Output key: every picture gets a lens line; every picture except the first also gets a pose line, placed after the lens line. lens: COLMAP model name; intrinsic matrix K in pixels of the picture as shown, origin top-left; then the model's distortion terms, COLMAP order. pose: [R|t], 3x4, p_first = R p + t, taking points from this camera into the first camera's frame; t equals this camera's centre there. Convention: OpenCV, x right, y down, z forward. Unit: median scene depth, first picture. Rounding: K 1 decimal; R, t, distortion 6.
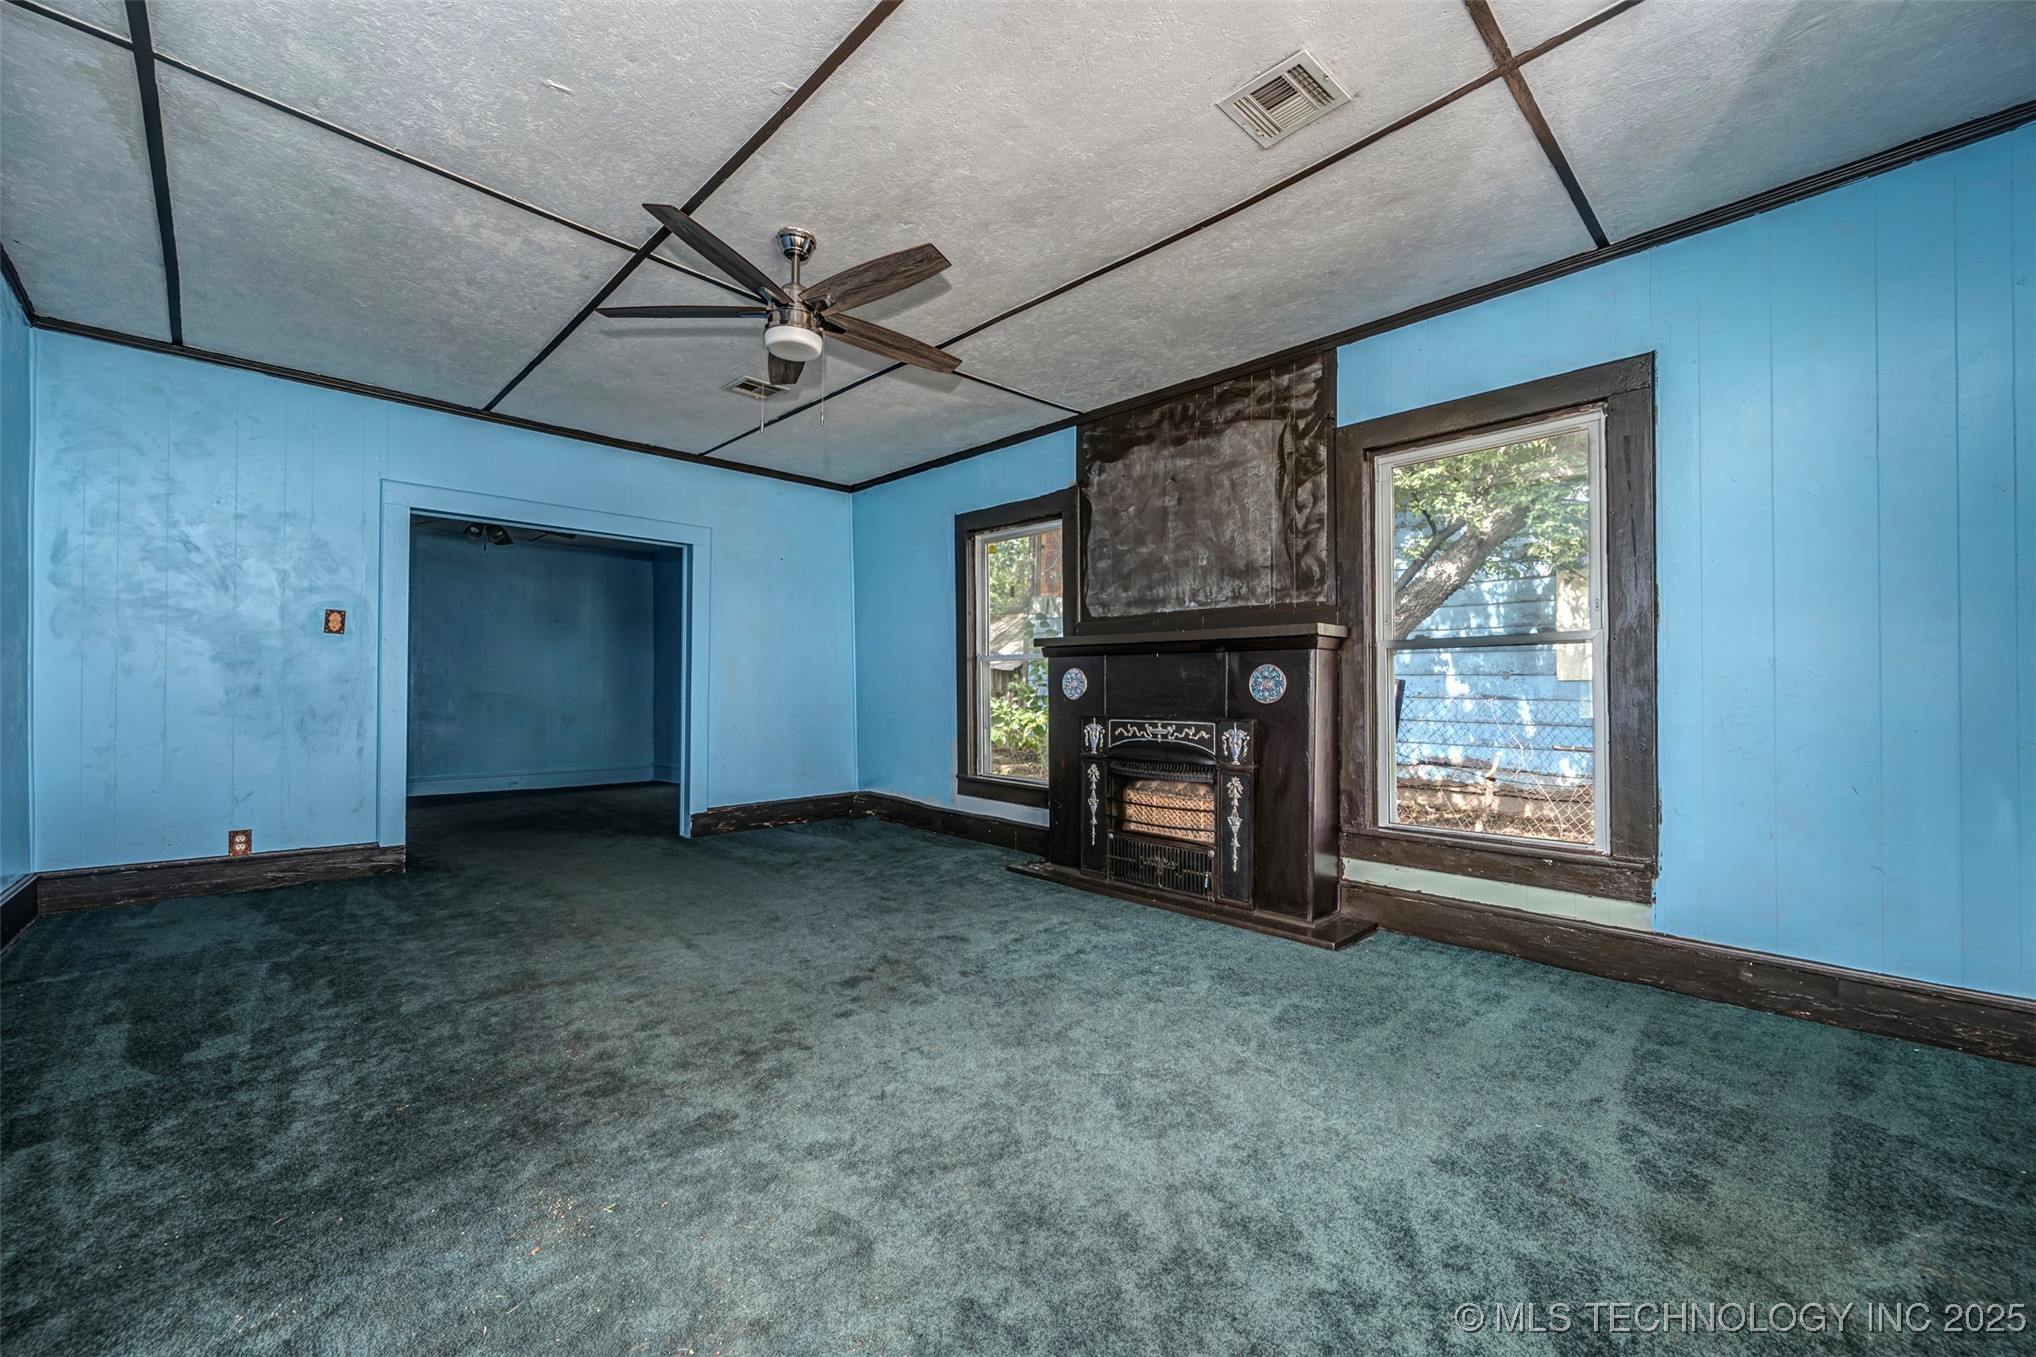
lens RADIAL K [[818.6, 0, 1038.0], [0, 818.6, 696.4], [0, 0, 1]] dist [-0.000186, -0.000321]
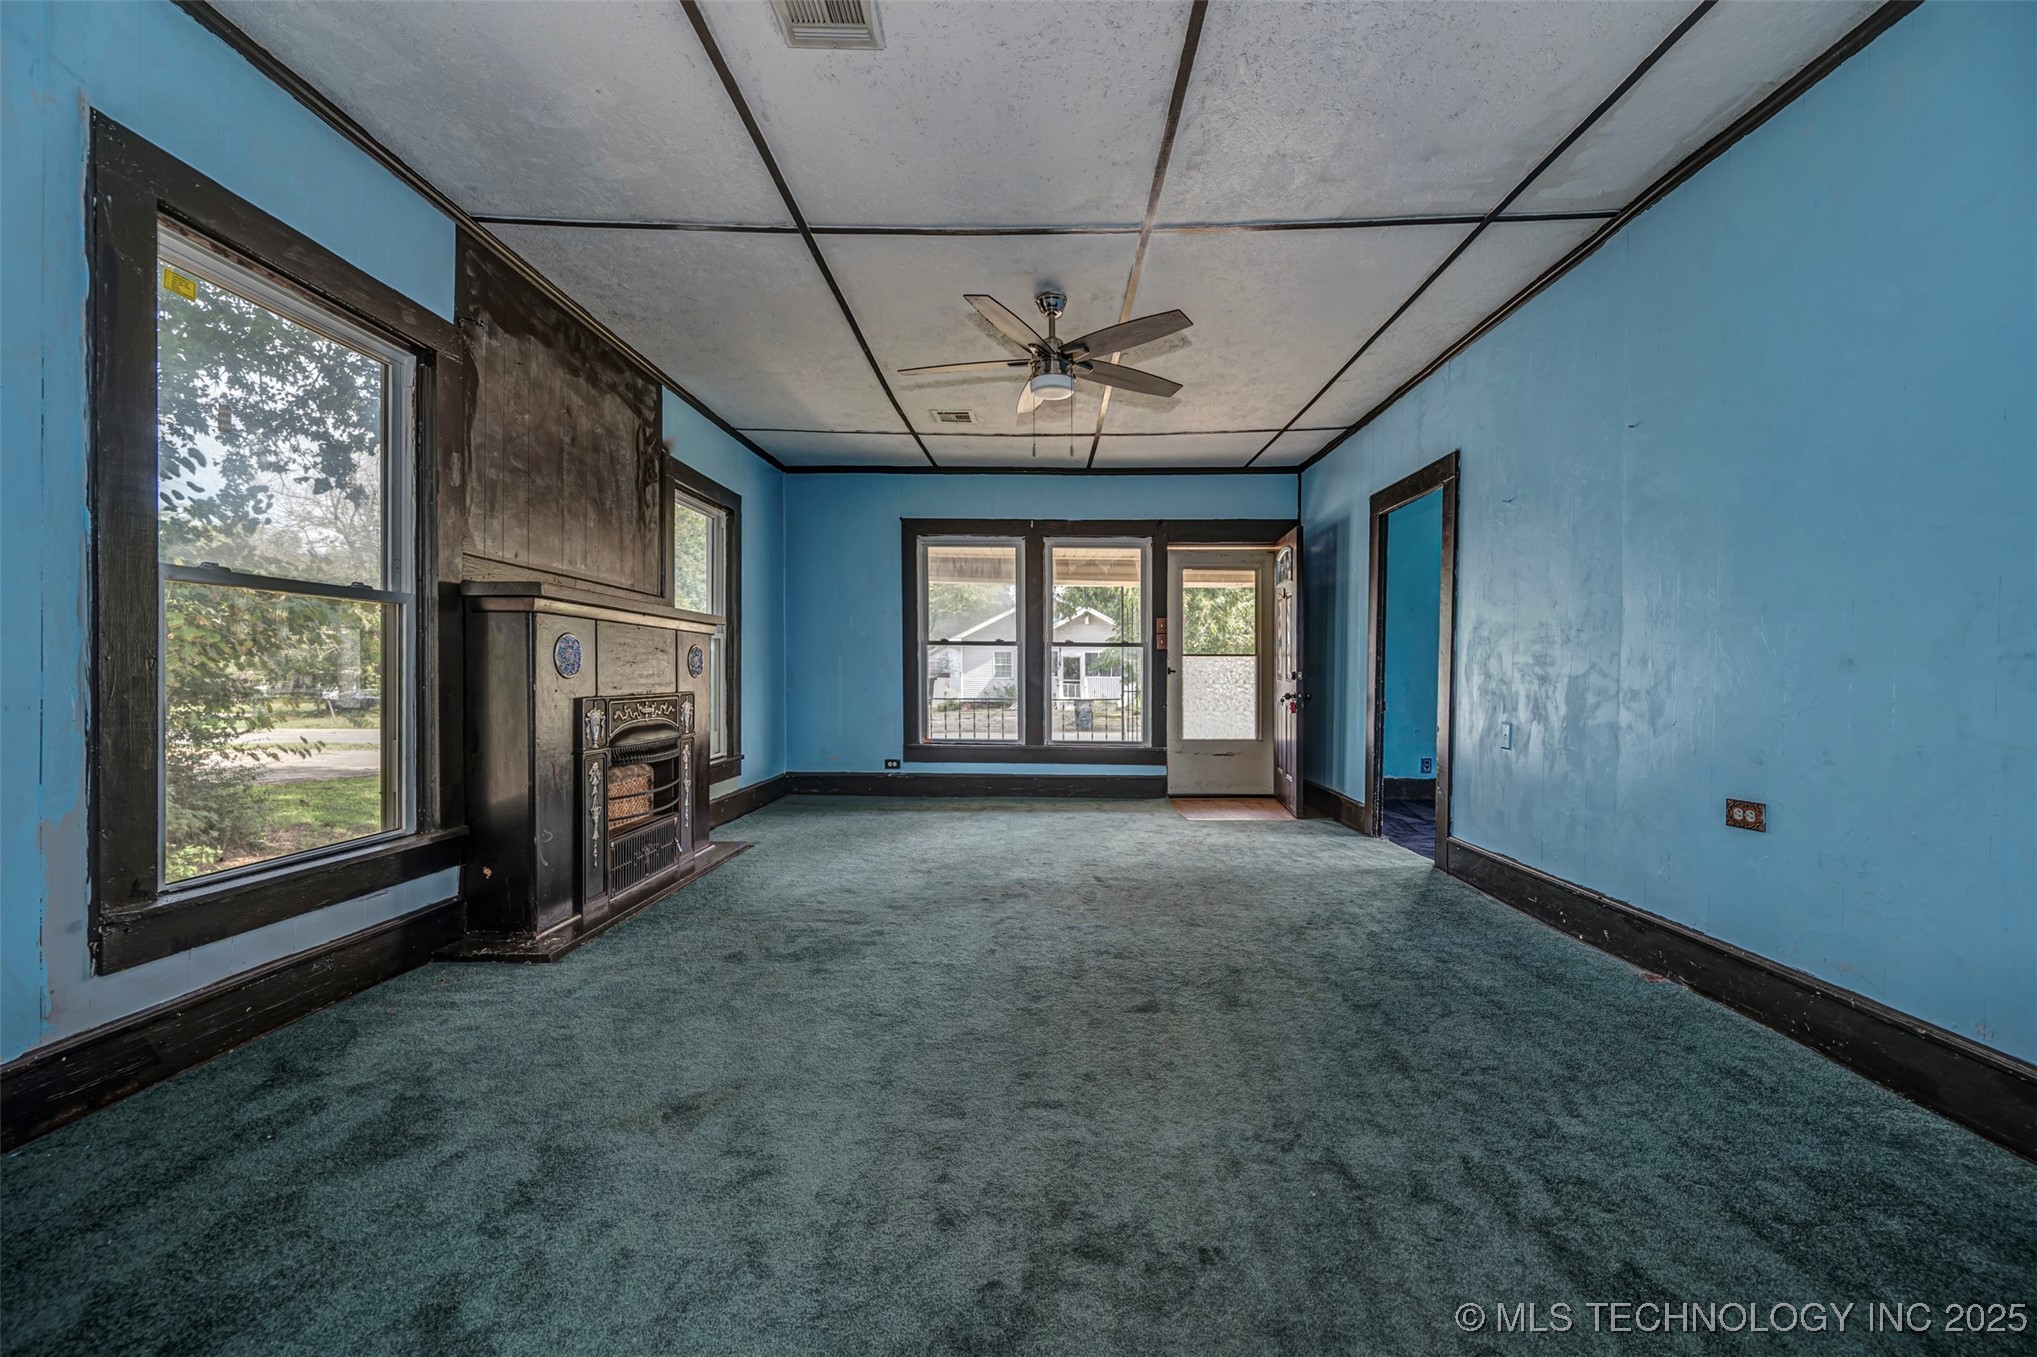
lens RADIAL K [[819.0, 0, 1034.1], [0, 819.0, 689.8], [0, 0, 1]] dist [-0.000186, -0.000321]
pose [[-0.707939, -0.026737, 0.705768, -0.809299], [-0.010216, 0.999566, 0.027619, -0.010664], [-0.706200, 0.012343, -0.707905, 1.329128]]
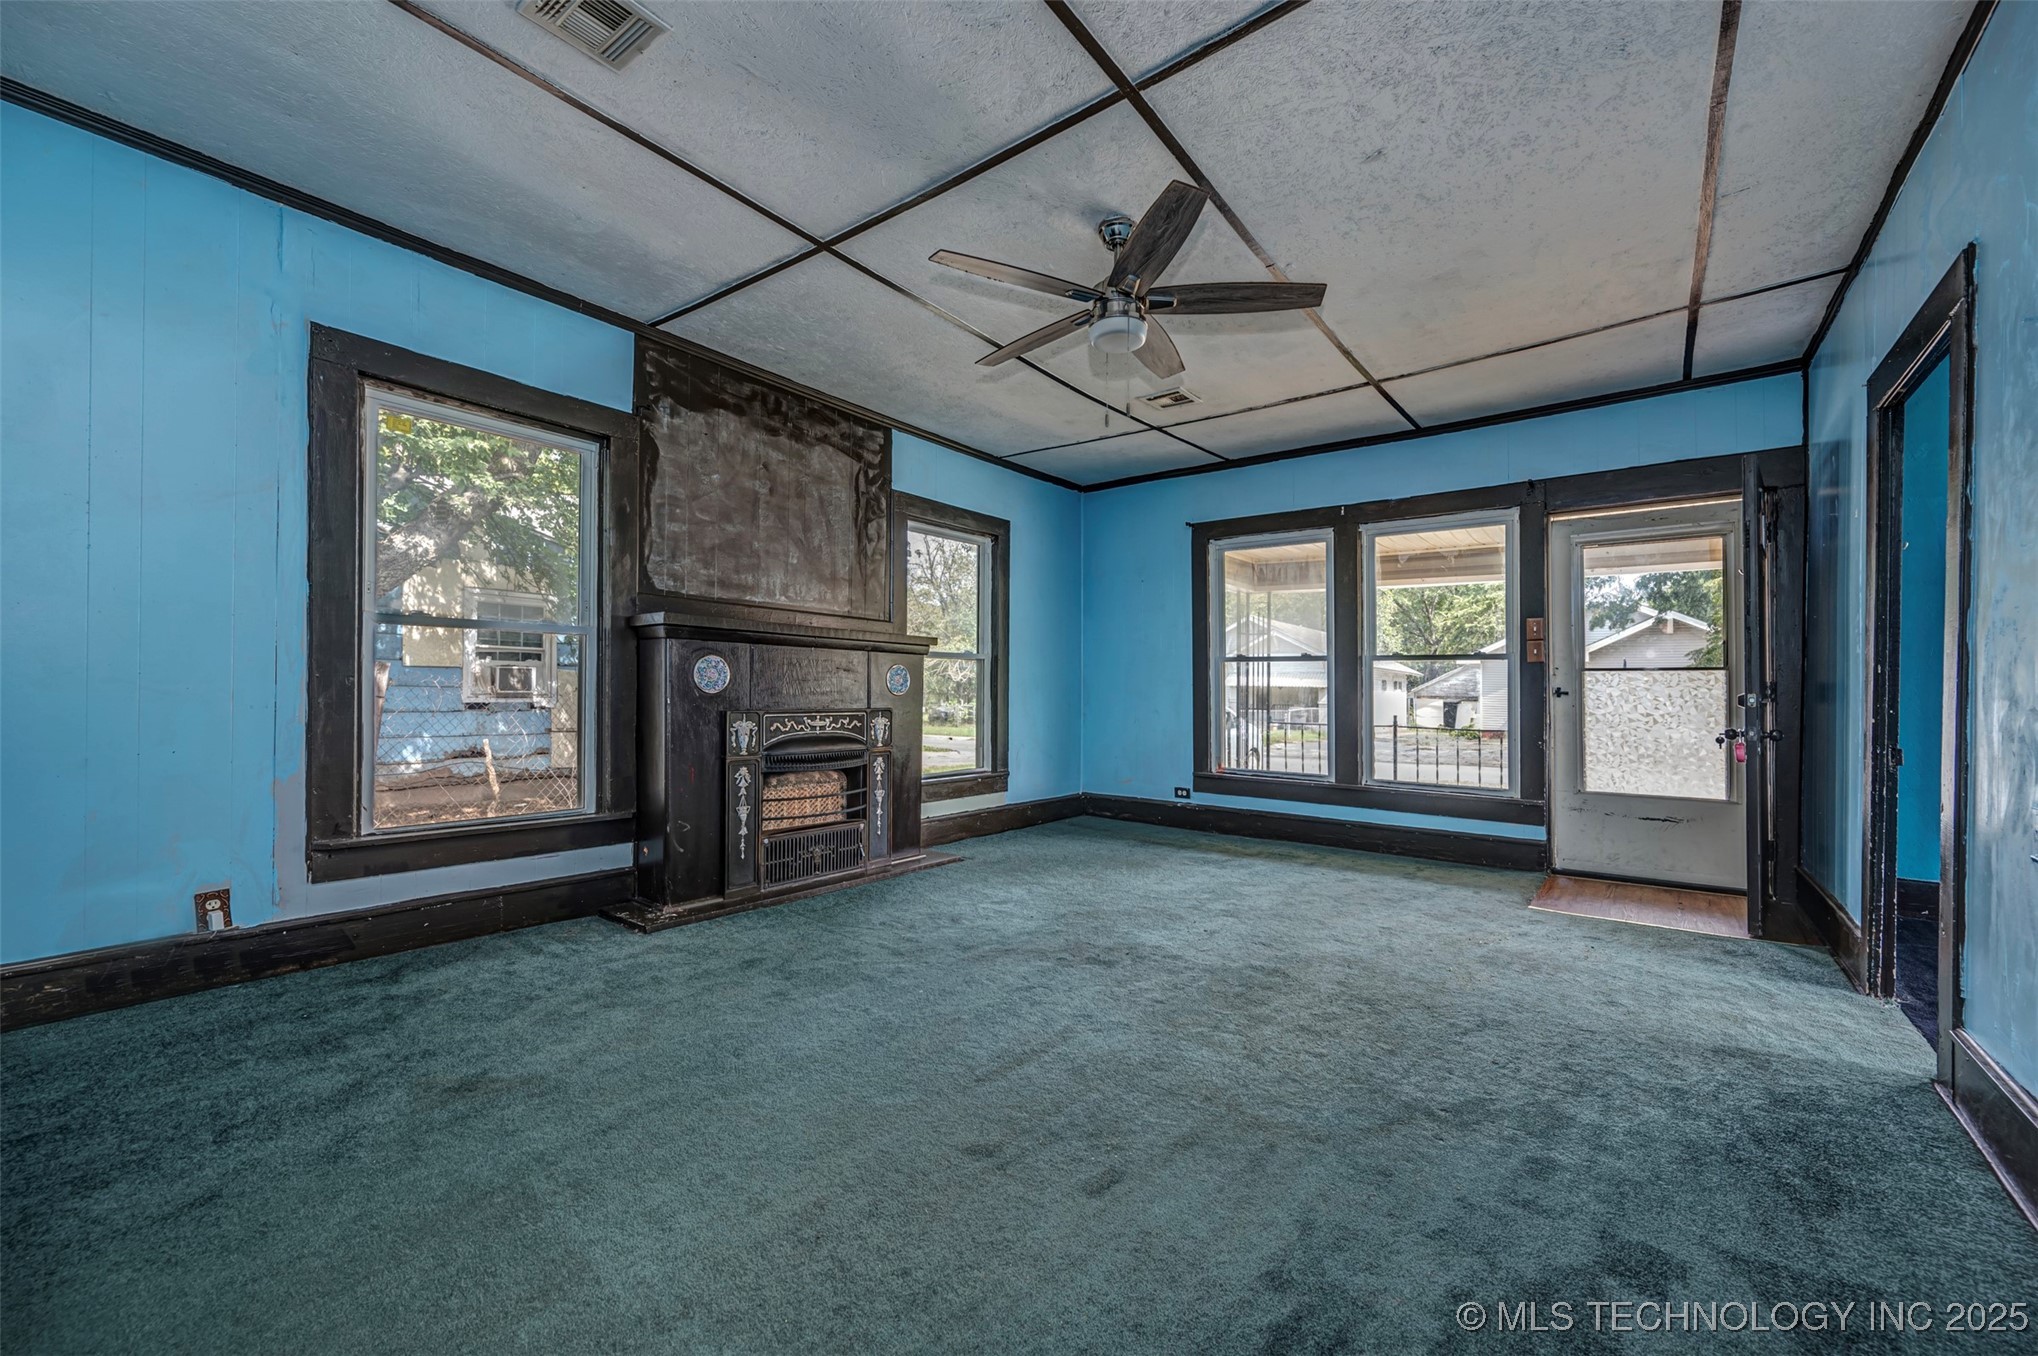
lens RADIAL K [[807.0, 0, 1000.2], [0, 807.0, 694.1], [0, 0, 1]] dist [-0.003168, -0.000244]
pose [[-0.124407, -0.014084, 0.992131, -0.874611], [-0.010644, 0.999861, 0.012859, -0.010028], [-0.992174, -0.008961, -0.124540, 0.886188]]
